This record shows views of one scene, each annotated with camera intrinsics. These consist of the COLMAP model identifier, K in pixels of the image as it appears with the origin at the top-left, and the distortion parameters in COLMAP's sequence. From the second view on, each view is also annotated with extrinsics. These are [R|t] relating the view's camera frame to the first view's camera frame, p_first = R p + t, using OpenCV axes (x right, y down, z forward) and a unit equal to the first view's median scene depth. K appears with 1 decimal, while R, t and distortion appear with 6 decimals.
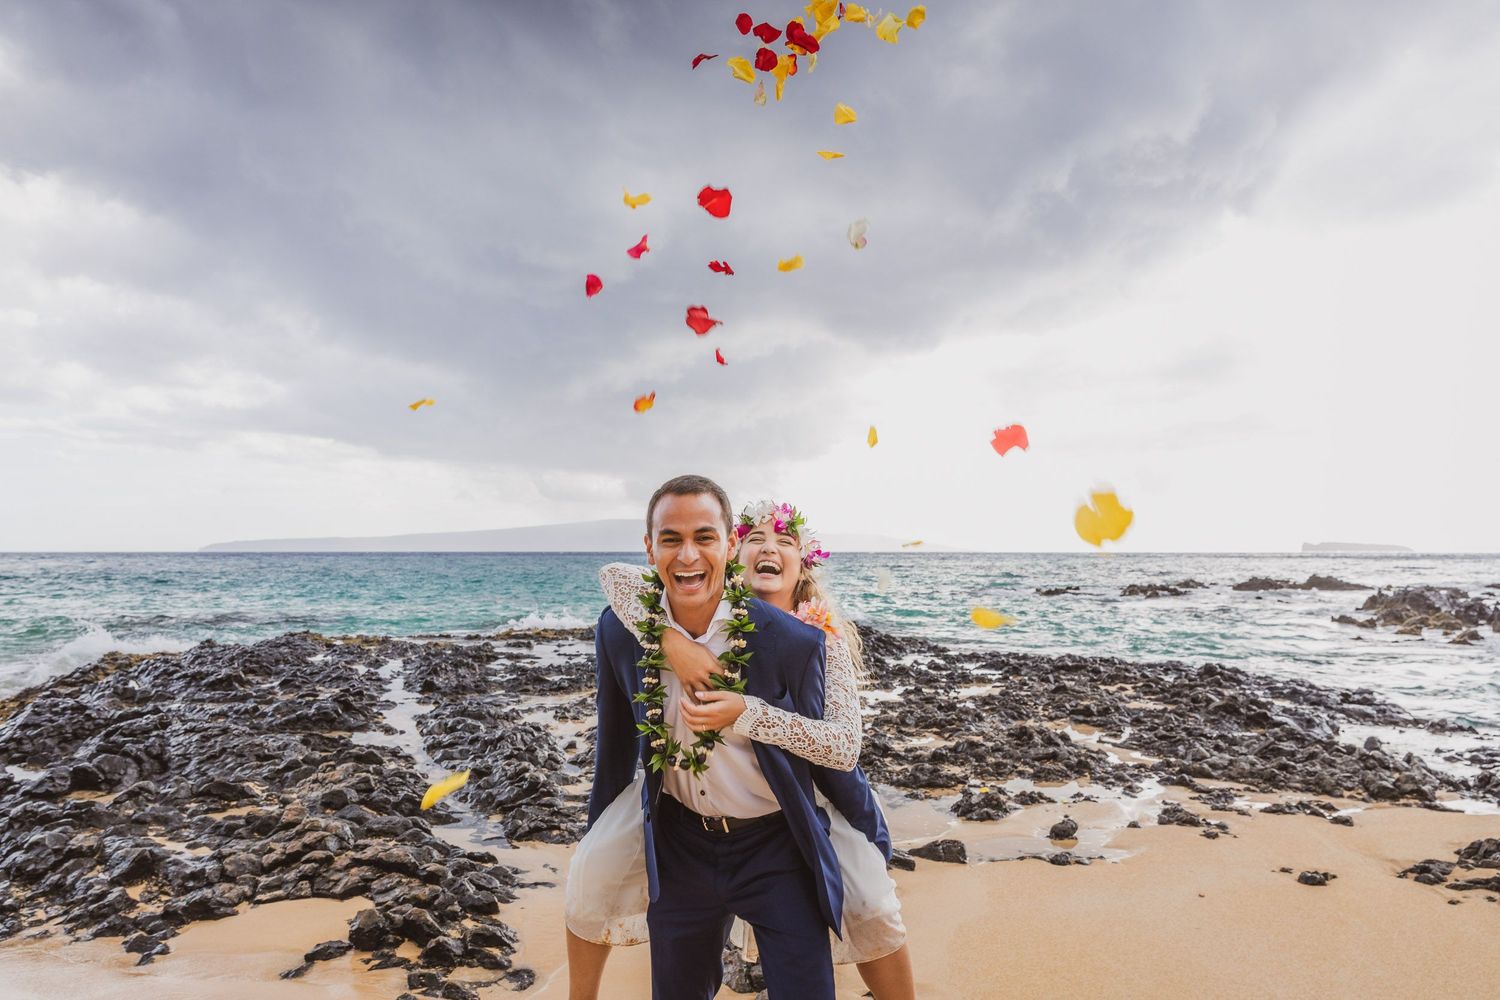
lens RADIAL K [[1116.6, 0, 753.7], [0, 1116.6, 503.4], [0, 0, 1]] dist [-0.004103, 0.002907]
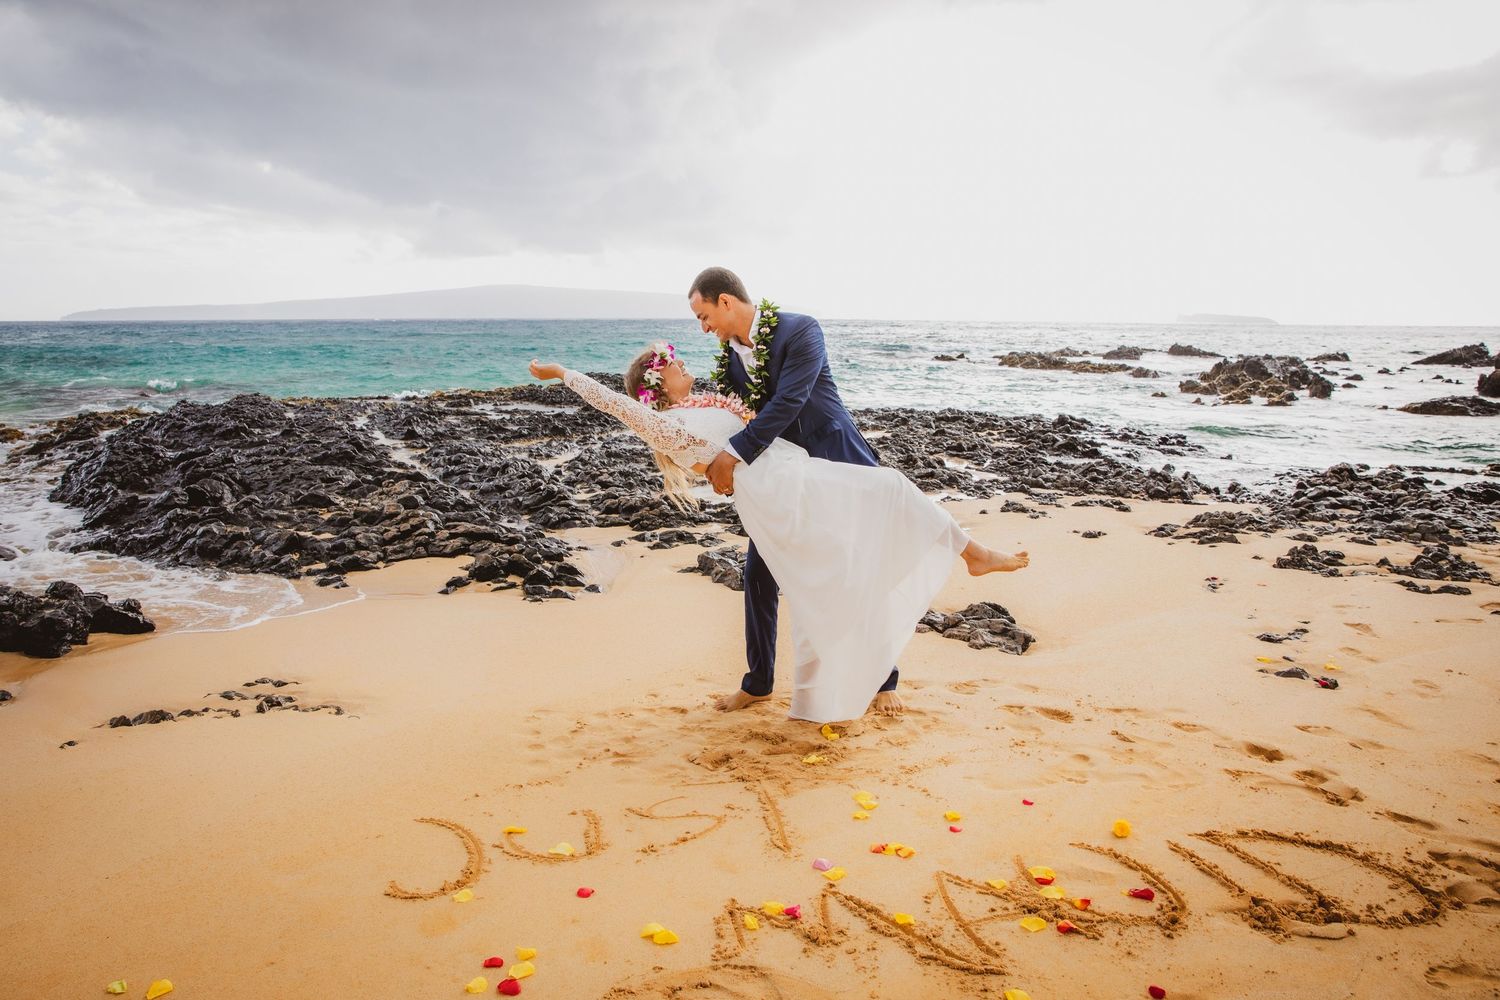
lens RADIAL K [[1079.6, 0, 748.7], [0, 1079.6, 500.0], [0, 0, 1]] dist [-0.074098, -0.000066]
pose [[0.996210, -0.010647, 0.086329, -0.057401], [-0.007612, 0.978002, 0.208459, -0.009608], [-0.086649, -0.208326, 0.974214, -0.229726]]
